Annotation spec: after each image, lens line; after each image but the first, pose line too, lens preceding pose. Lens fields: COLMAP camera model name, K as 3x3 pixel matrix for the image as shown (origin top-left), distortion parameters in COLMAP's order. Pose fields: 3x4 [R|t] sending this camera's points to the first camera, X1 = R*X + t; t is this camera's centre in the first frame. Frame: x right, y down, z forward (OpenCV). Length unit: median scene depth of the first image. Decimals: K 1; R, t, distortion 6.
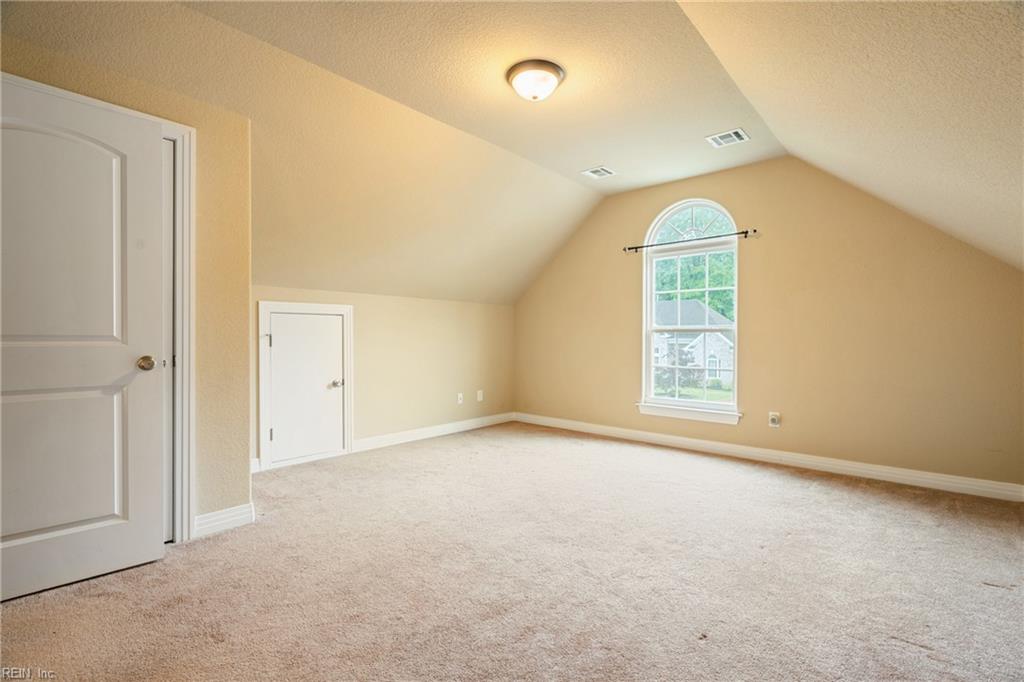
lens RADIAL K [[465.2, 0, 514.2], [0, 465.2, 339.0], [0, 0, 1]] dist [-0.002090, 0.001119]
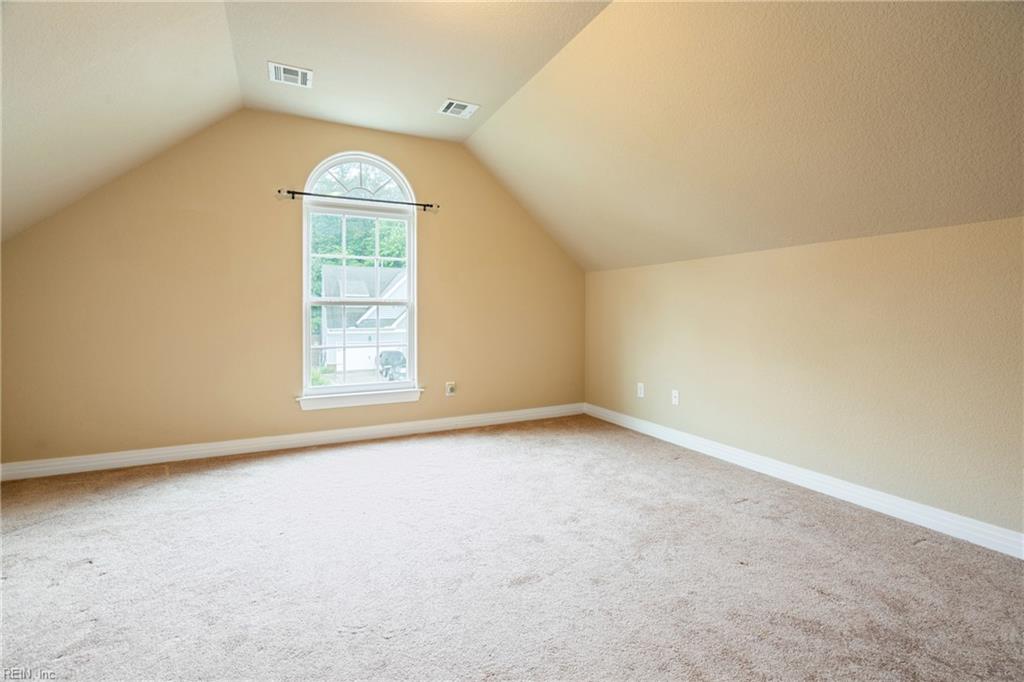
lens RADIAL K [[465.2, 0, 529.3], [0, 465.2, 313.3], [0, 0, 1]] dist [-0.002090, 0.001119]
pose [[0.373990, 0.000485, 0.927432, -0.329936], [0.007847, 0.999962, -0.003687, 0.006825], [-0.927399, 0.008657, 0.373973, 0.405558]]
